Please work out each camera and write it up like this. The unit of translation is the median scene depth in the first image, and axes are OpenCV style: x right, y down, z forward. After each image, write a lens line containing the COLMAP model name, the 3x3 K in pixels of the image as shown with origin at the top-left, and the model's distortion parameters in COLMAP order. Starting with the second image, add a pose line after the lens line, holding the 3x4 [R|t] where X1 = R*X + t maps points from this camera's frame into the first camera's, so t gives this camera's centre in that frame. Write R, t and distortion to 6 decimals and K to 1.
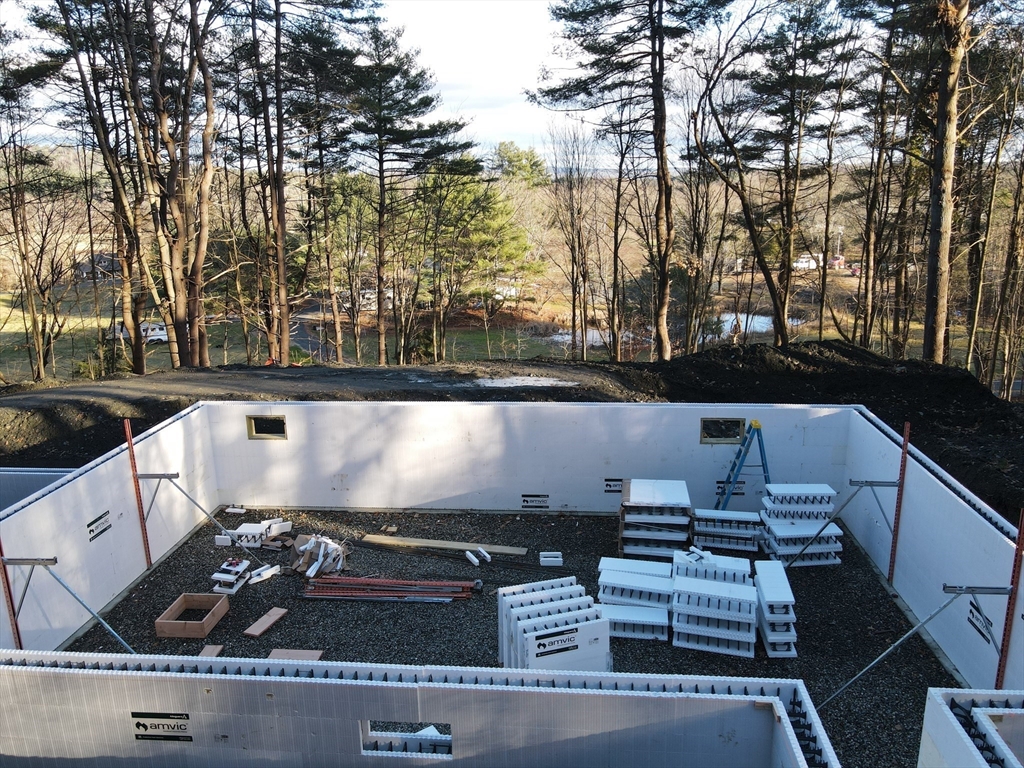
lens RADIAL K [[753.6, 0, 509.0], [0, 753.6, 382.8], [0, 0, 1]] dist [0.000705, 0.025054]
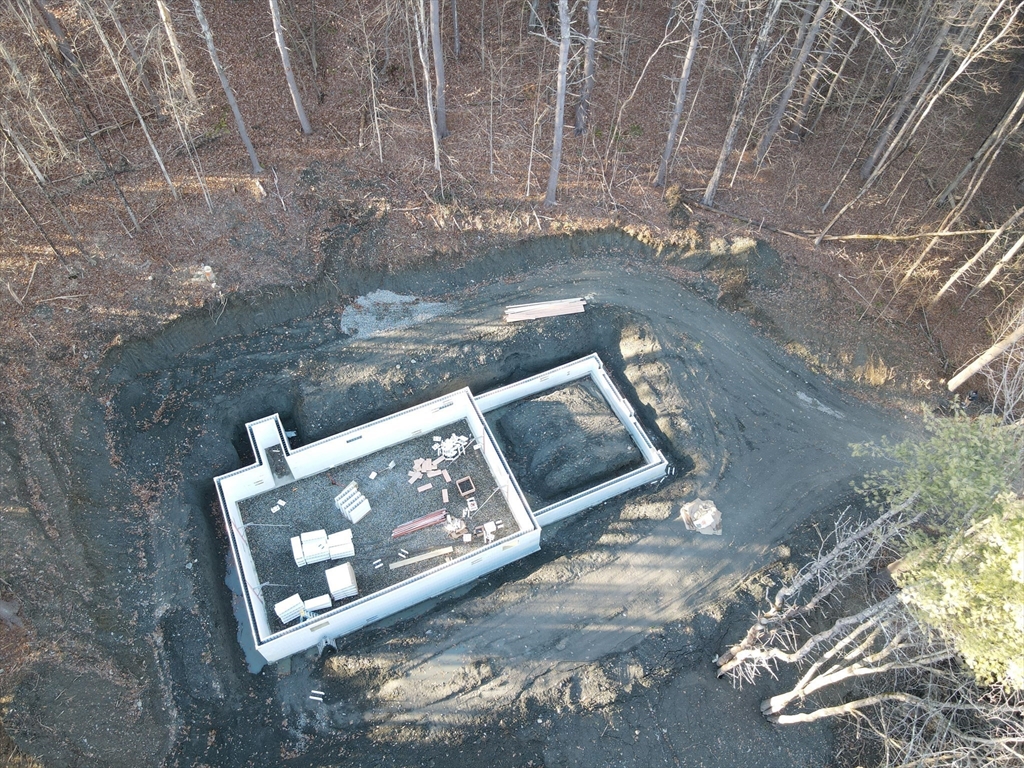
lens RADIAL K [[753.6, 0, 509.9], [0, 753.6, 384.2], [0, 0, 1]] dist [0.000705, 0.025054]
pose [[-0.869145, 0.410872, -0.275266, 0.130555], [-0.112291, 0.378104, 0.918928, -2.722913], [0.481641, 0.829591, -0.282490, 1.540171]]
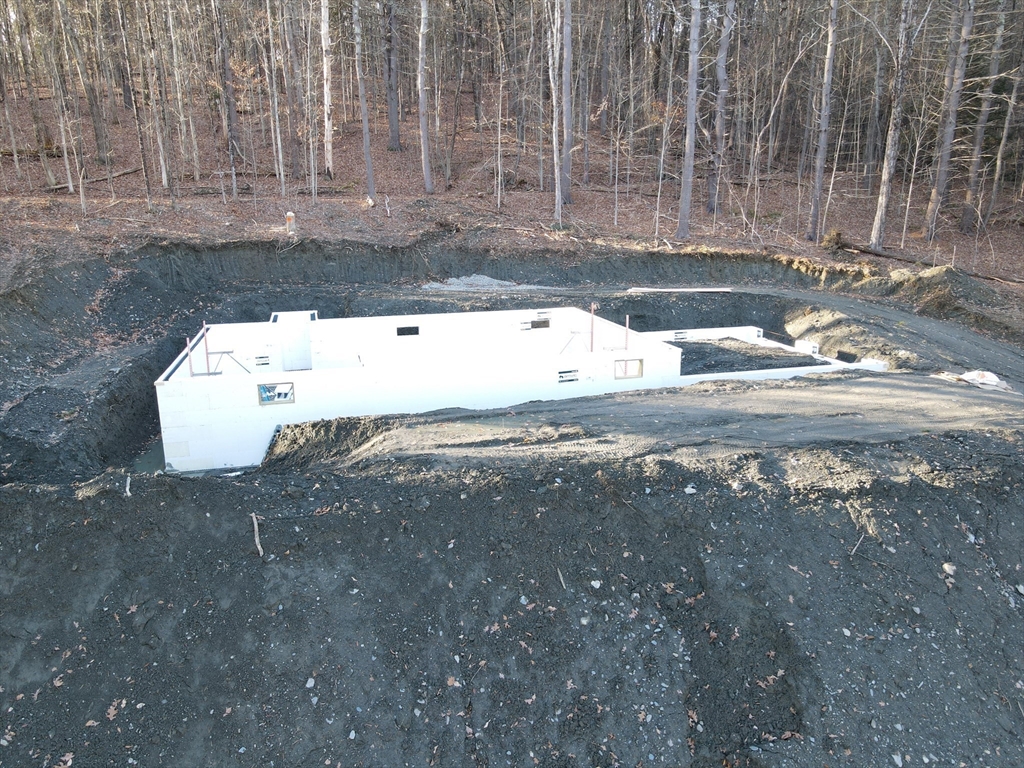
lens RADIAL K [[753.6, 0, 509.5], [0, 753.6, 380.9], [0, 0, 1]] dist [0.000705, 0.025054]
pose [[-0.939711, 0.111398, -0.323318, 0.371424], [-0.053031, 0.886546, 0.459590, -0.640745], [0.337834, 0.449028, -0.827190, 2.512258]]
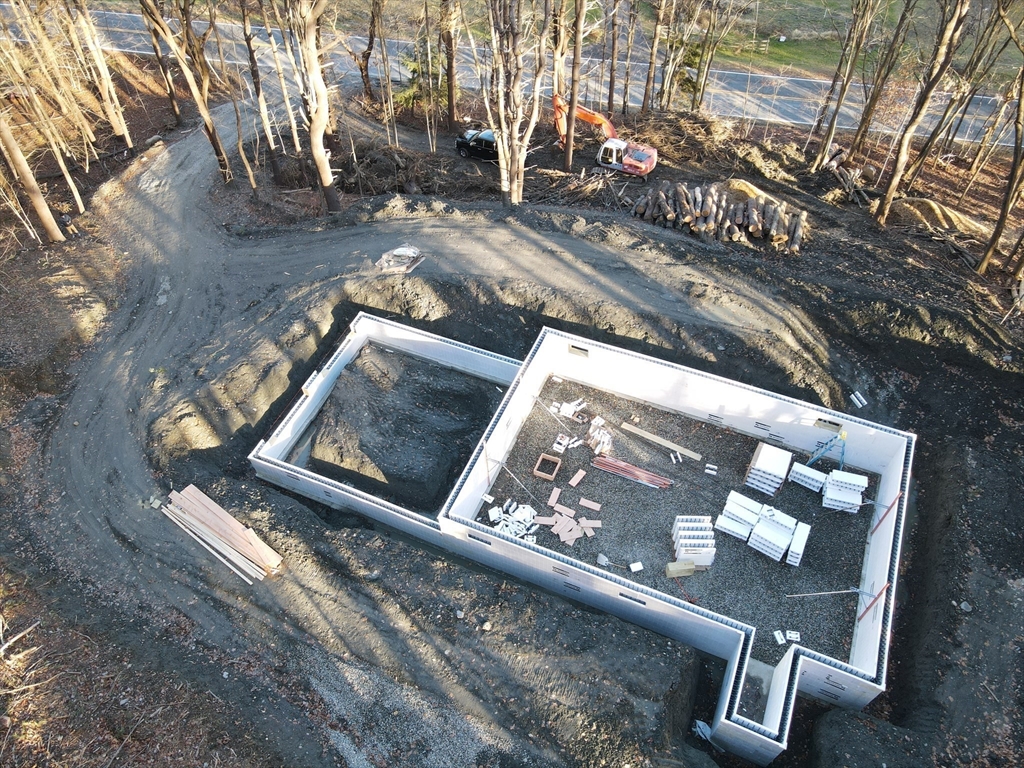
lens RADIAL K [[753.6, 0, 509.6], [0, 753.6, 377.4], [0, 0, 1]] dist [0.000705, 0.025054]
pose [[0.948893, 0.236302, -0.209198, -0.098873], [-0.065073, 0.795110, 0.602964, -1.221142], [0.308817, -0.558535, 0.769851, -0.632018]]
